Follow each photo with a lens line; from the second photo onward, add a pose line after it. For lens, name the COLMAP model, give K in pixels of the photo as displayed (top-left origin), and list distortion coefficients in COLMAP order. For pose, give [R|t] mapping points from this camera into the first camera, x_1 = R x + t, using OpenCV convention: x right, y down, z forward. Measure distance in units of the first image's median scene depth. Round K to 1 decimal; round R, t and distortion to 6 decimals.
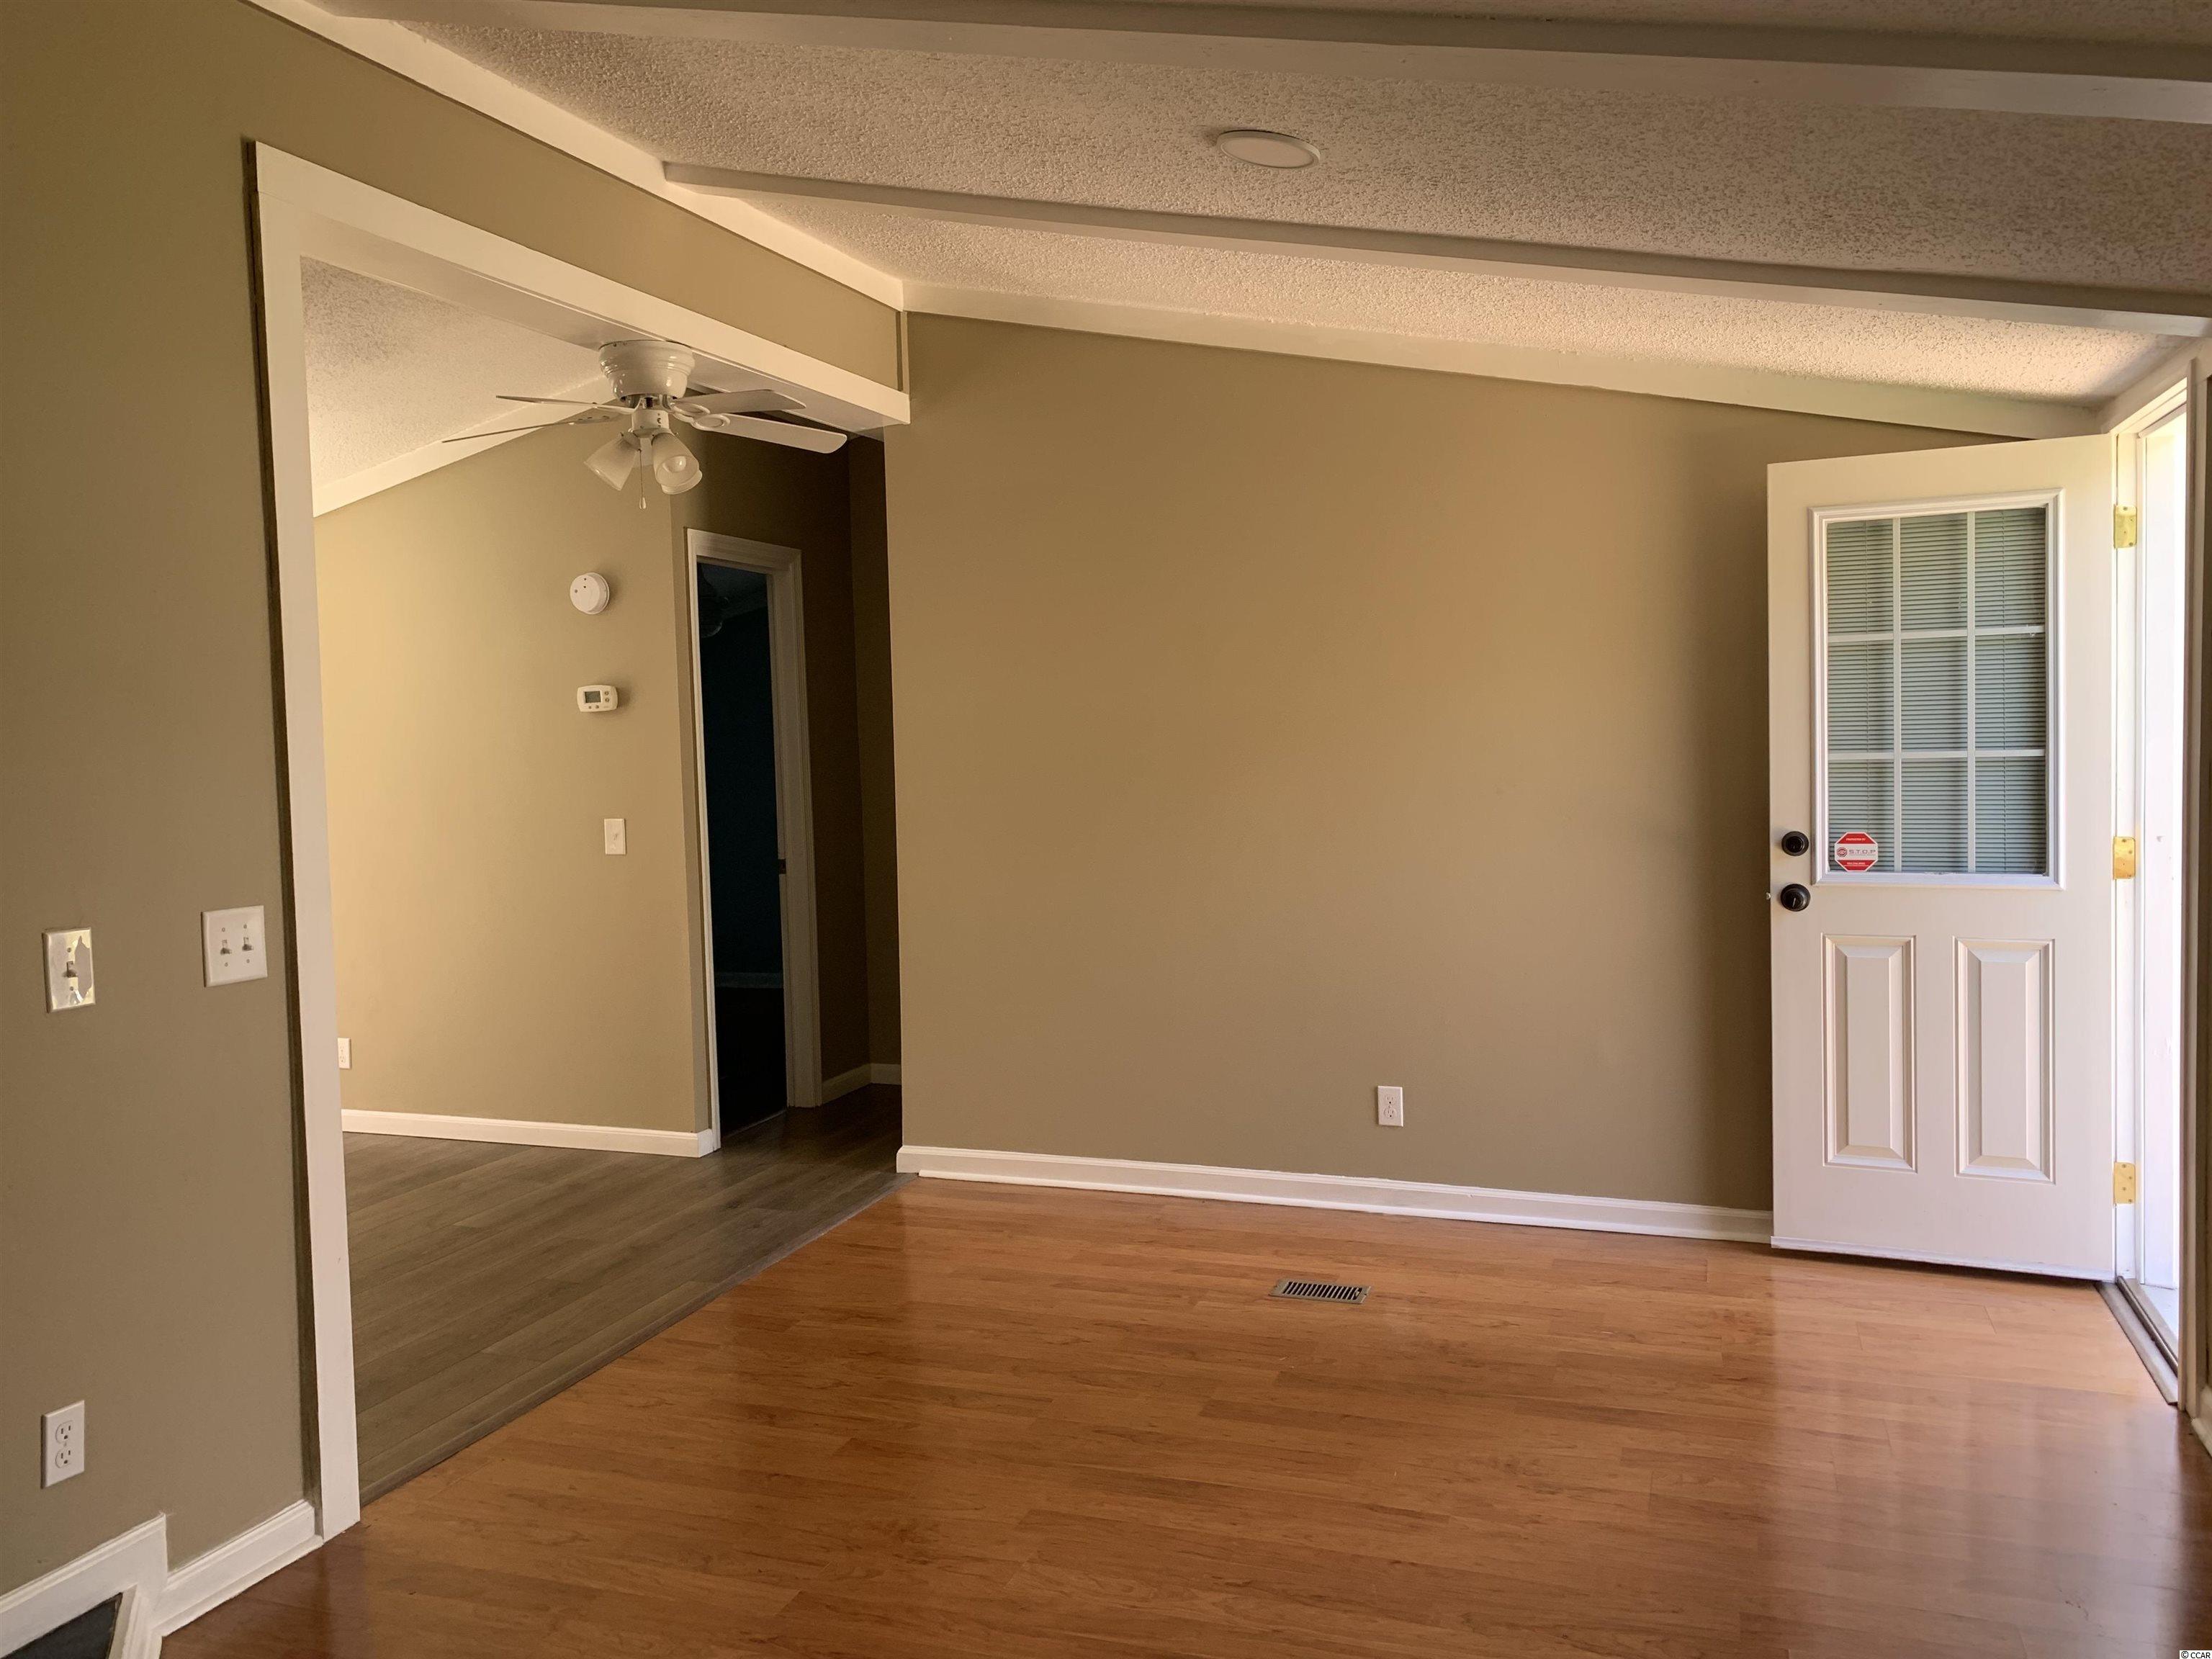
lens RADIAL K [[1666.8, 0, 1092.3], [0, 1666.8, 802.9], [0, 0, 1]] dist [0.038455, -0.036749]
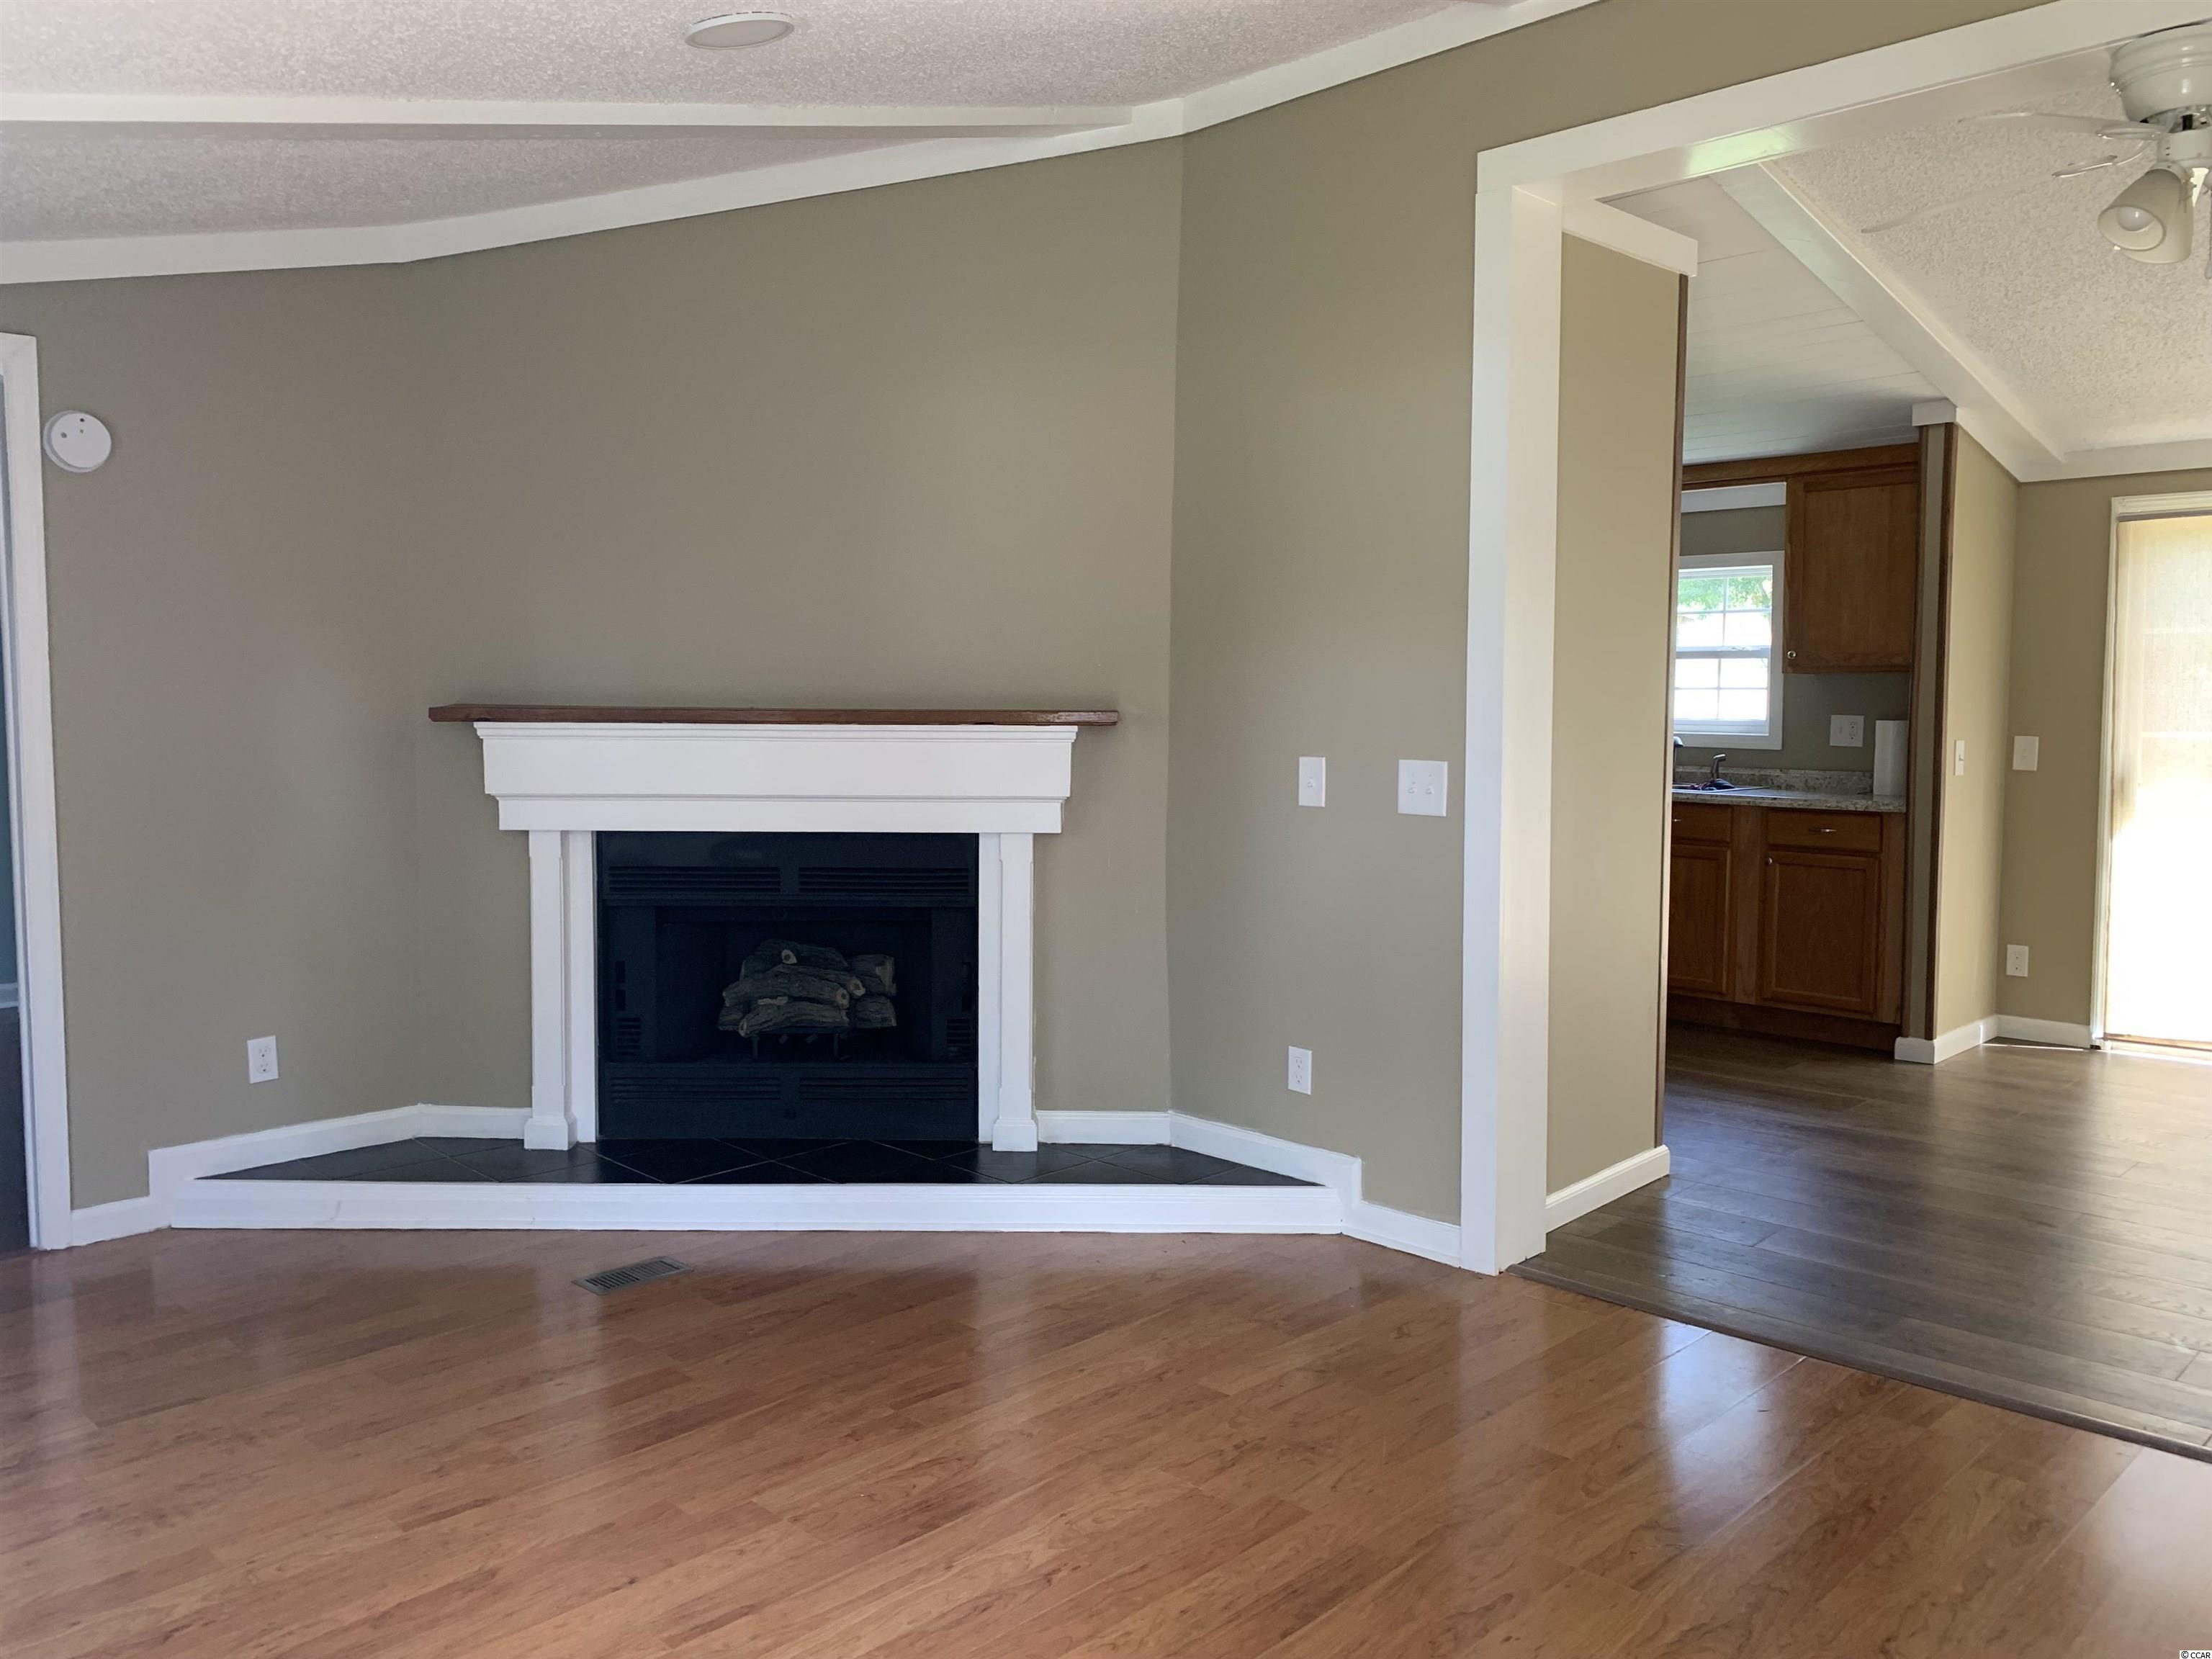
lens RADIAL K [[1687.0, 0, 1070.7], [0, 1687.0, 789.1], [0, 0, 1]] dist [0.017571, -0.006357]
pose [[-0.404331, 0.087280, -0.910439, 0.837263], [-0.026327, 0.993913, 0.106974, -0.051761], [0.914234, 0.067222, -0.399572, 1.283436]]
